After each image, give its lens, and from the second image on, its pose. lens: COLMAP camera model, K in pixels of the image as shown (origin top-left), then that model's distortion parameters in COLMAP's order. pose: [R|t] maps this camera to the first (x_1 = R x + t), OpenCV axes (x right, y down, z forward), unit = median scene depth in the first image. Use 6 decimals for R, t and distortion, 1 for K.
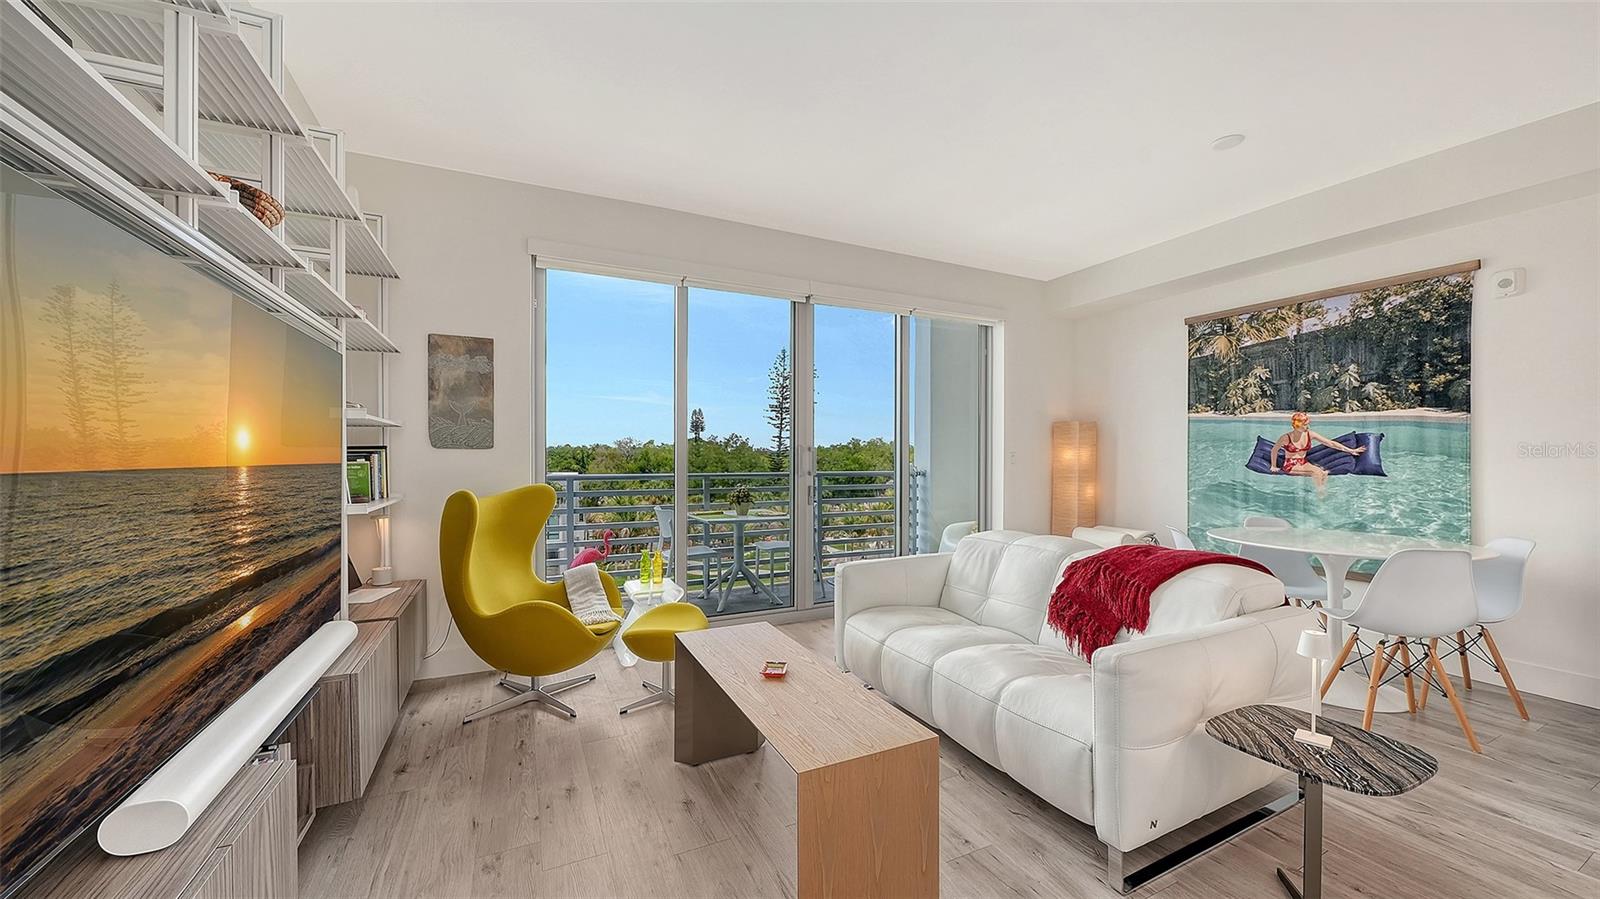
lens RADIAL K [[573.3, 0, 813.8], [0, 573.3, 464.8], [0, 0, 1]] dist [-0.007691, -0.000752]
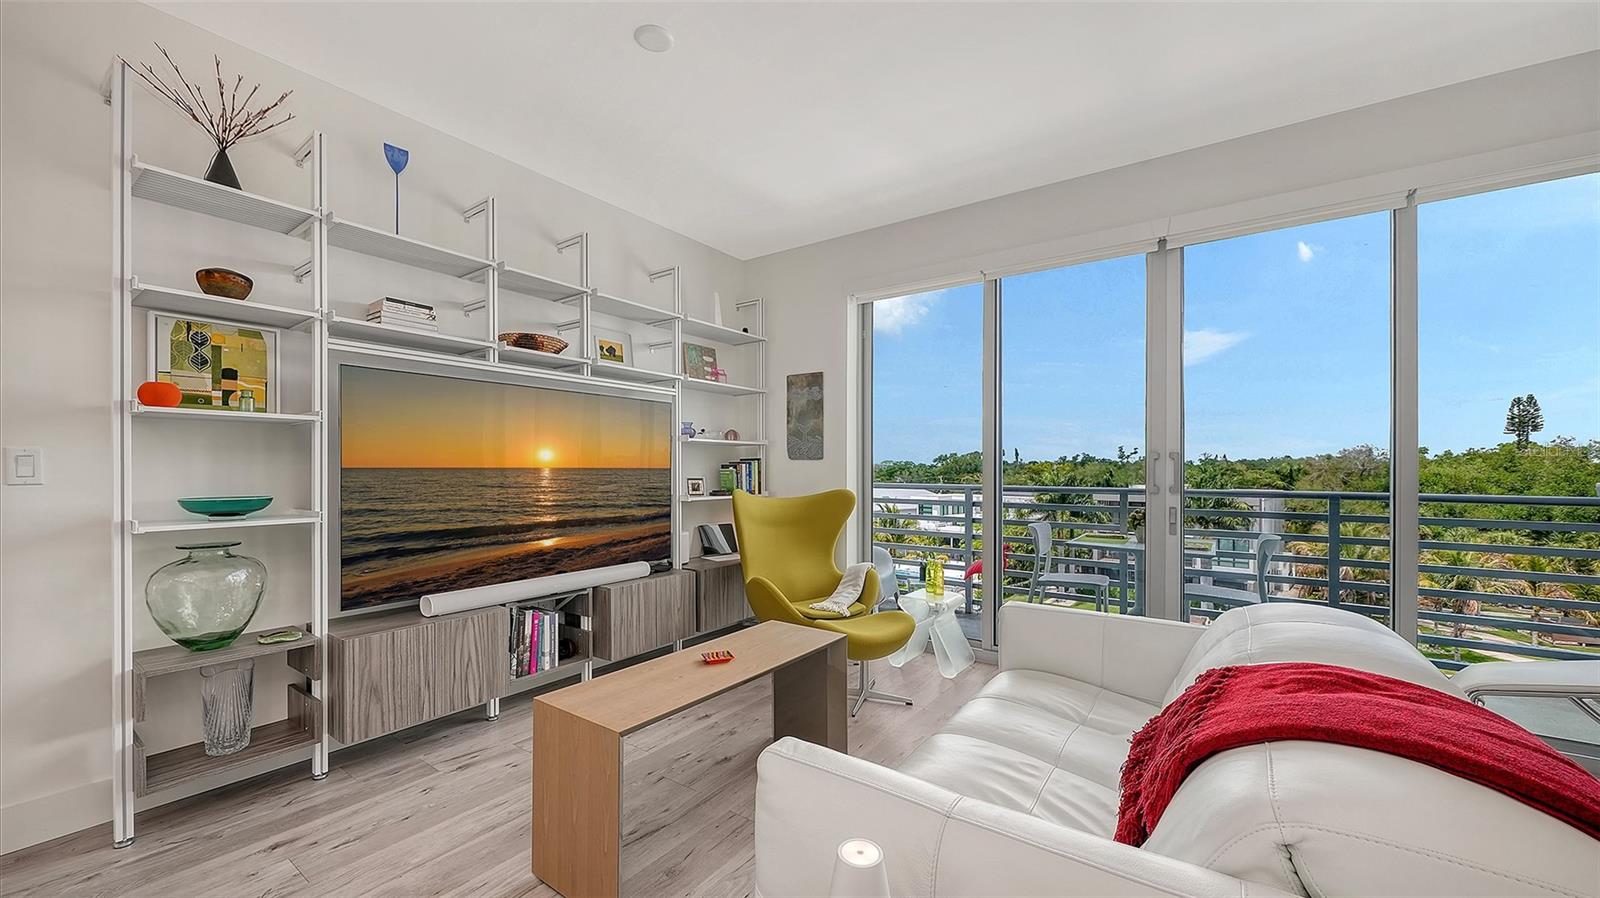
lens RADIAL K [[608.5, 0, 801.5], [0, 608.5, 459.1], [0, 0, 1]] dist [-0.003022, -0.001308]
pose [[0.467806, -0.012431, -0.883744, 0.546104], [-0.016940, 0.999591, -0.023027, 0.002655], [0.883669, 0.025743, 0.467405, 0.306048]]
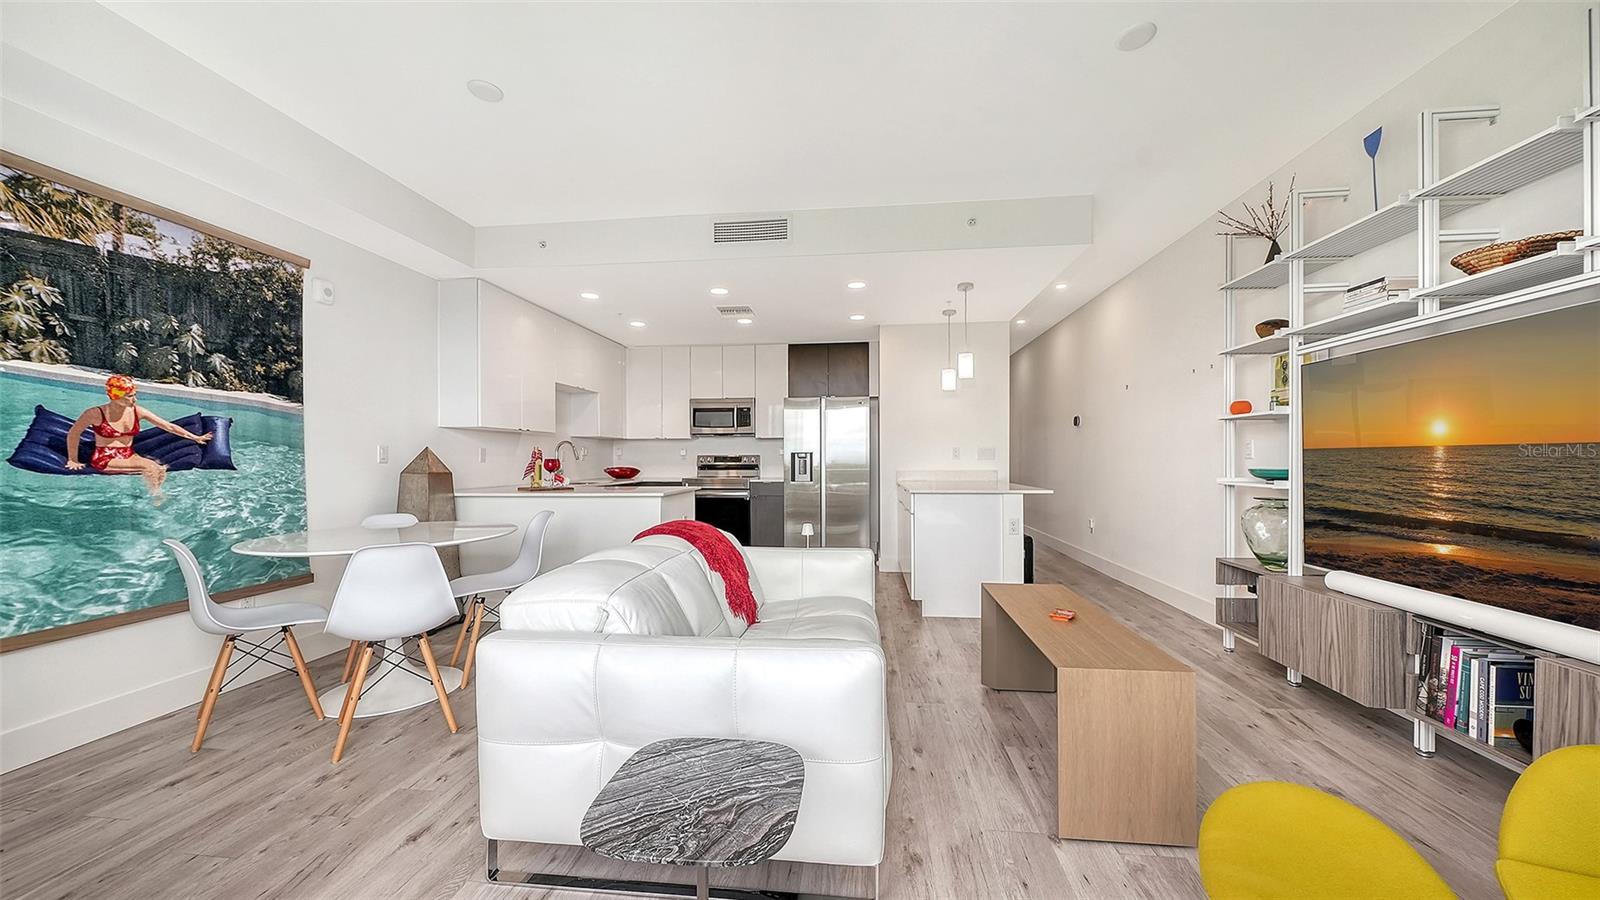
lens RADIAL K [[565.5, 0, 812.3], [0, 565.5, 447.6], [0, 0, 1]] dist [-0.004066, 0.000318]
pose [[-0.839008, 0.010107, 0.544025, -0.154415], [0.010042, 0.999945, -0.003090, -0.001222], [-0.544027, 0.002870, -0.839063, 1.217992]]
